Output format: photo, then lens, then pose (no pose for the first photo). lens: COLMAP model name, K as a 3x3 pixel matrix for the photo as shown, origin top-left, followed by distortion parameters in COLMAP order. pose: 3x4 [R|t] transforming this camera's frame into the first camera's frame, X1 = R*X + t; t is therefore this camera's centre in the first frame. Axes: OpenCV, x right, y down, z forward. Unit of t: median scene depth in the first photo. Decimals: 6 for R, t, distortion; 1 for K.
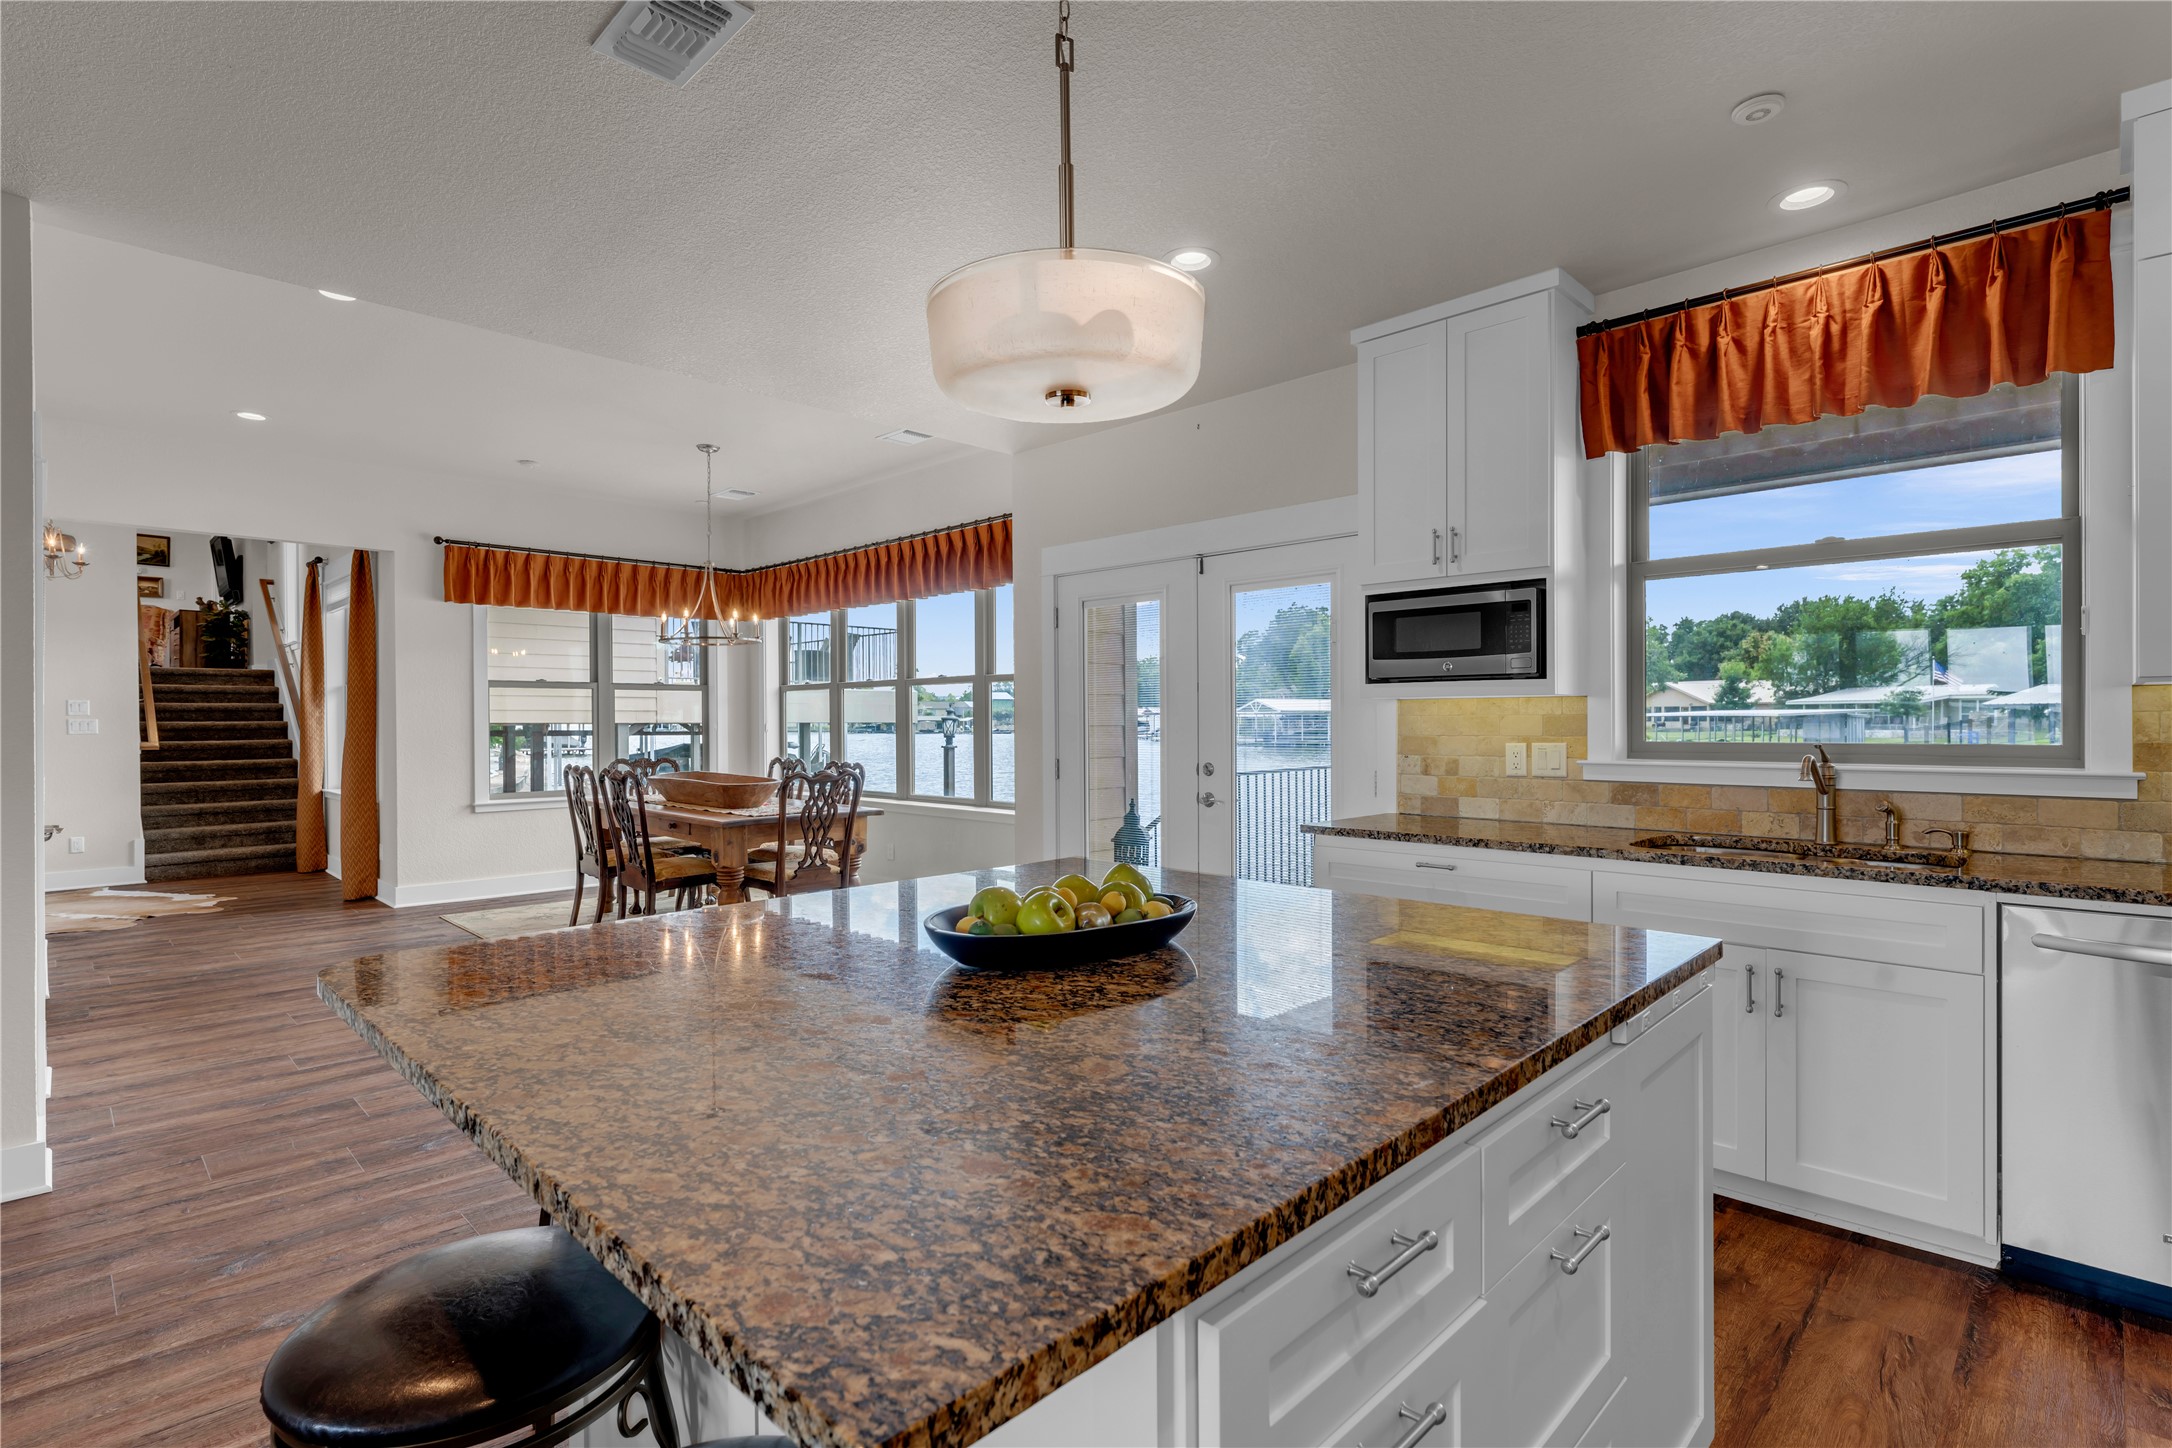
lens RADIAL K [[1033.6, 0, 1094.1], [0, 1033.6, 725.3], [0, 0, 1]] dist [-0.005401, -0.000631]
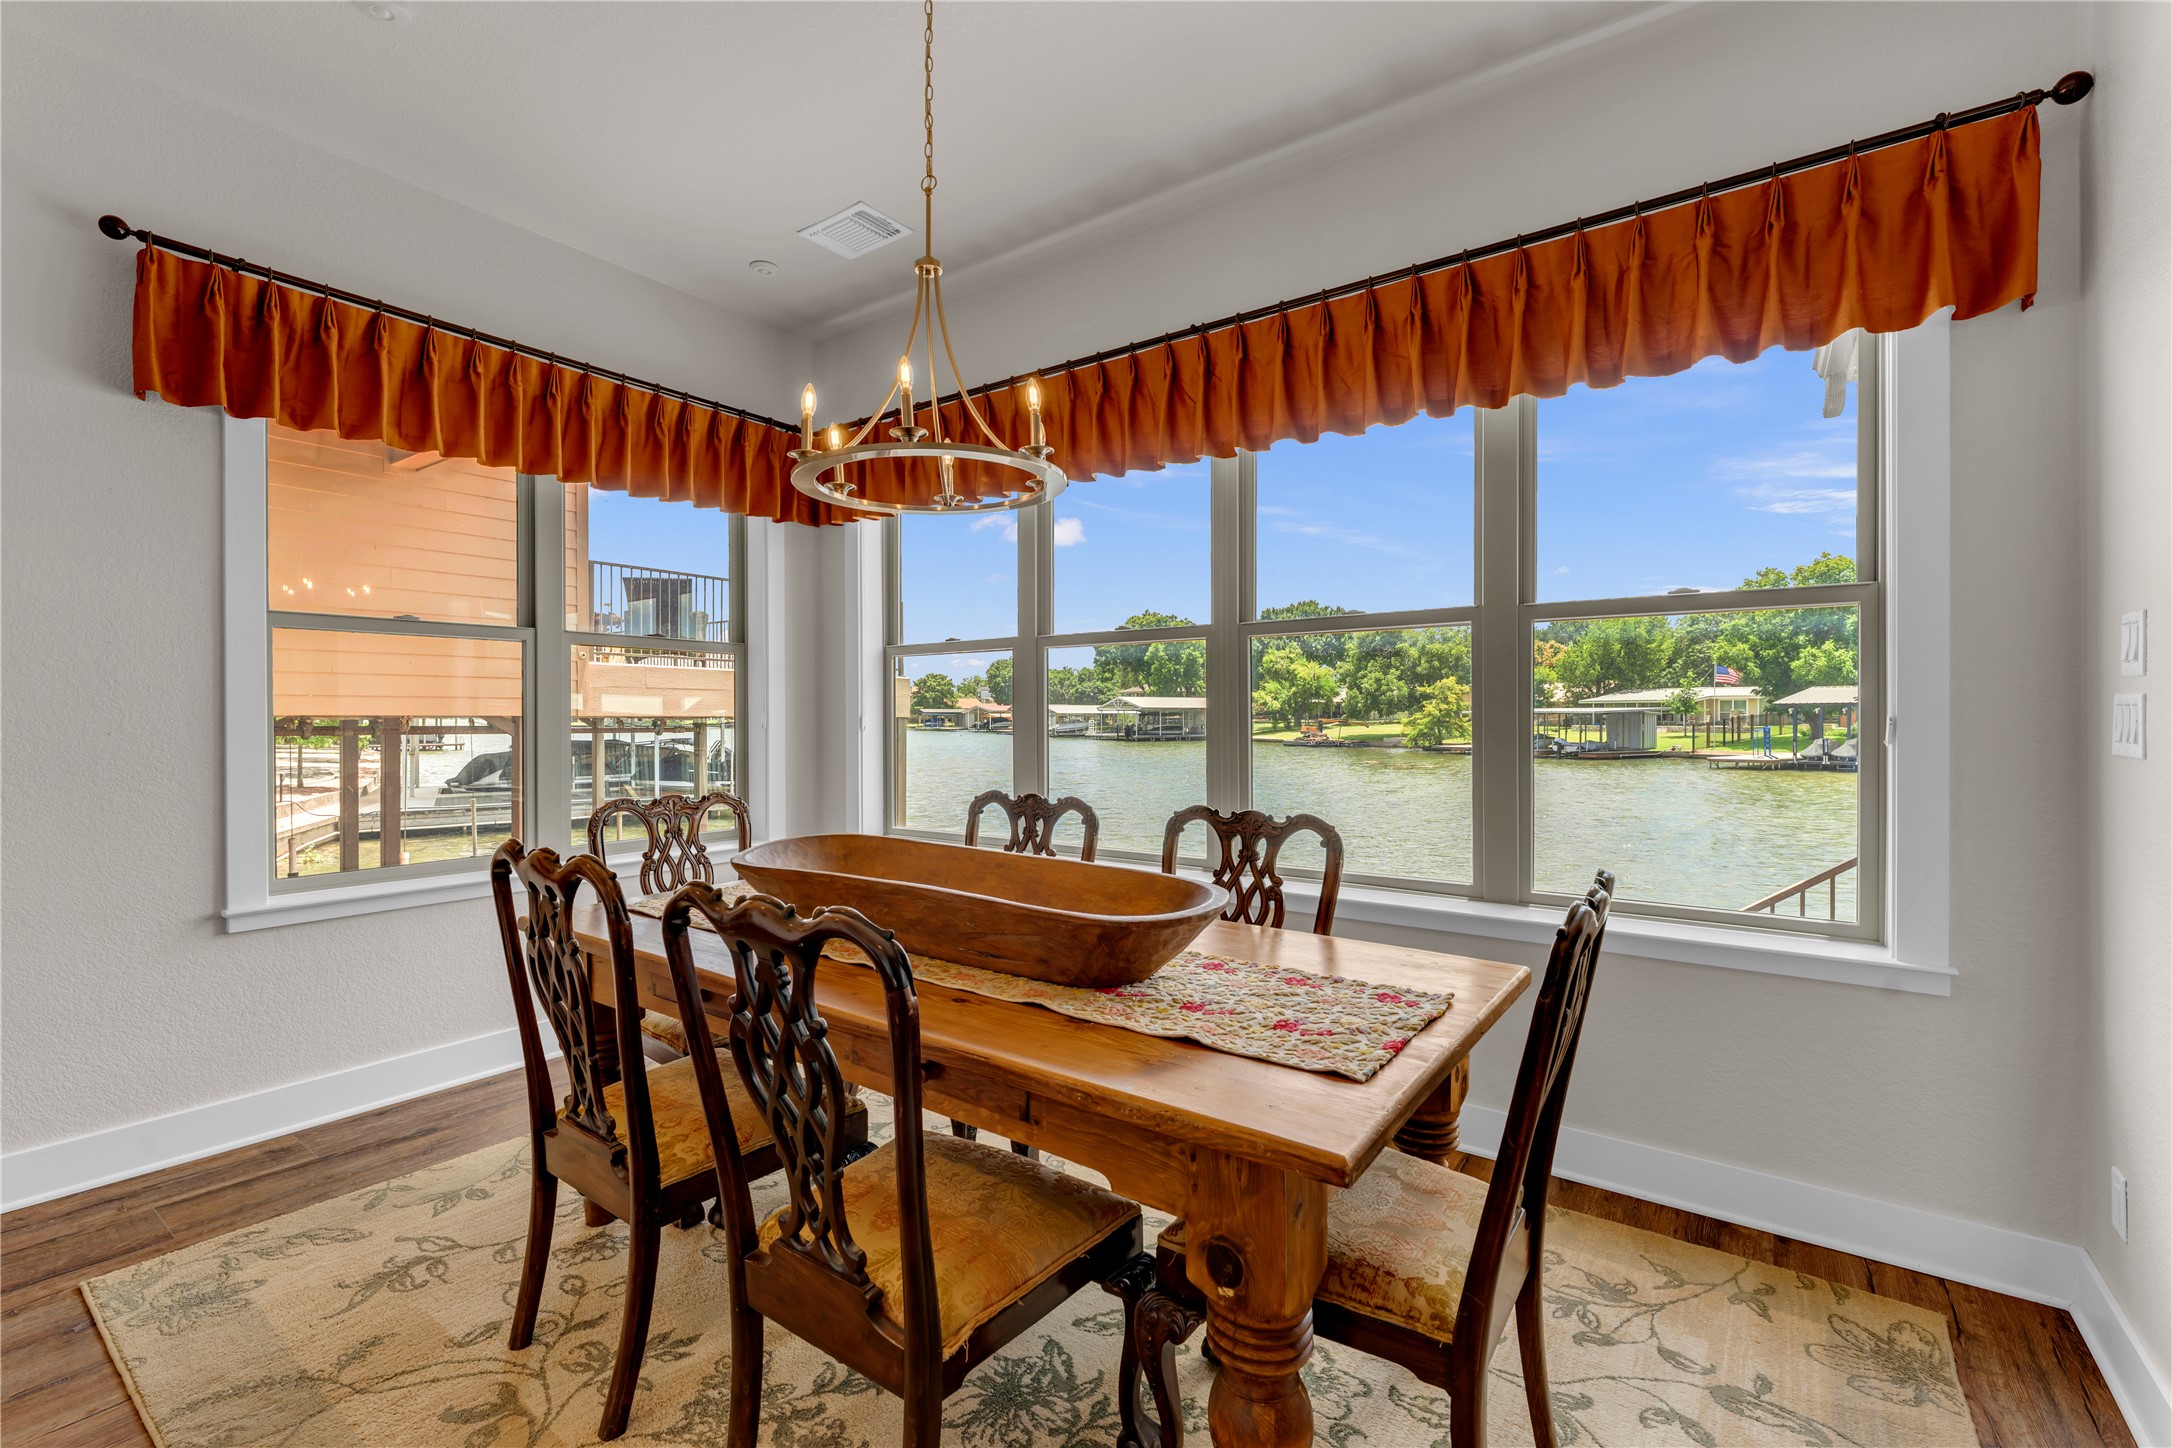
lens RADIAL K [[934.6, 0, 1077.3], [0, 934.6, 718.5], [0, 0, 1]] dist [0.000285, -0.000146]
pose [[0.990144, 0.001962, 0.140041, -0.271021], [-0.001583, 0.999995, -0.002817, 0.000862], [-0.140046, 0.002568, 0.990142, 0.496751]]
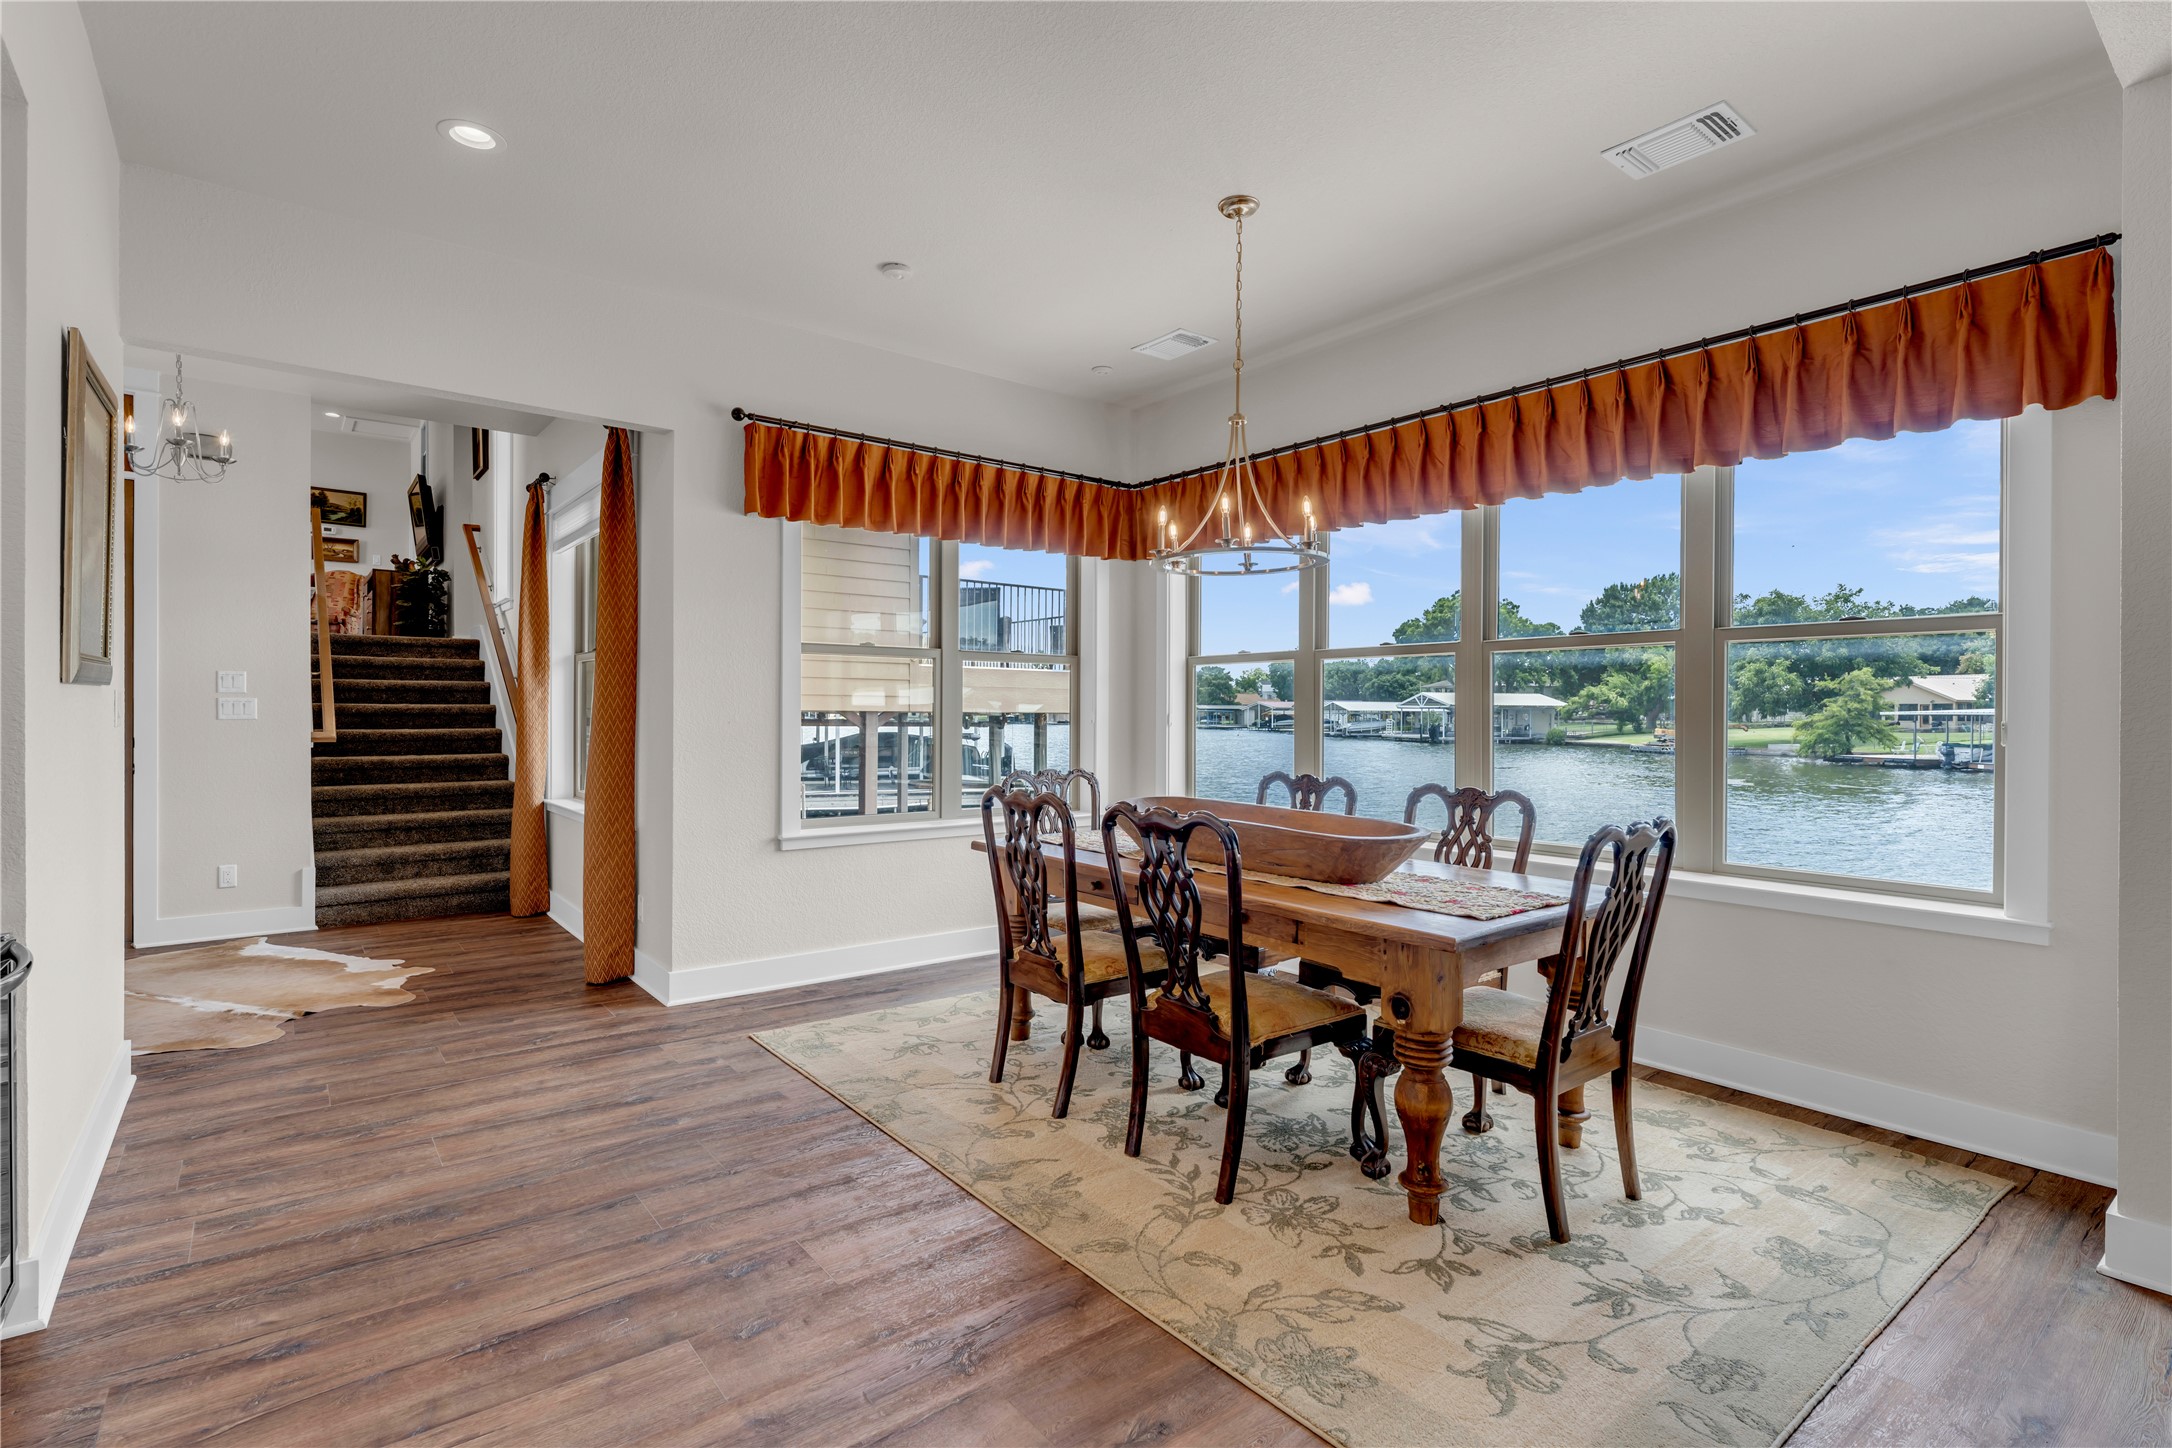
lens RADIAL K [[1038.0, 0, 1082.5], [0, 1038.0, 712.8], [0, 0, 1]] dist [-0.002385, -0.000329]
pose [[0.991077, 0.009991, -0.132918, -0.280428], [-0.010591, 0.999937, -0.003807, 0.000629], [0.132871, 0.005180, 0.991120, 0.331828]]
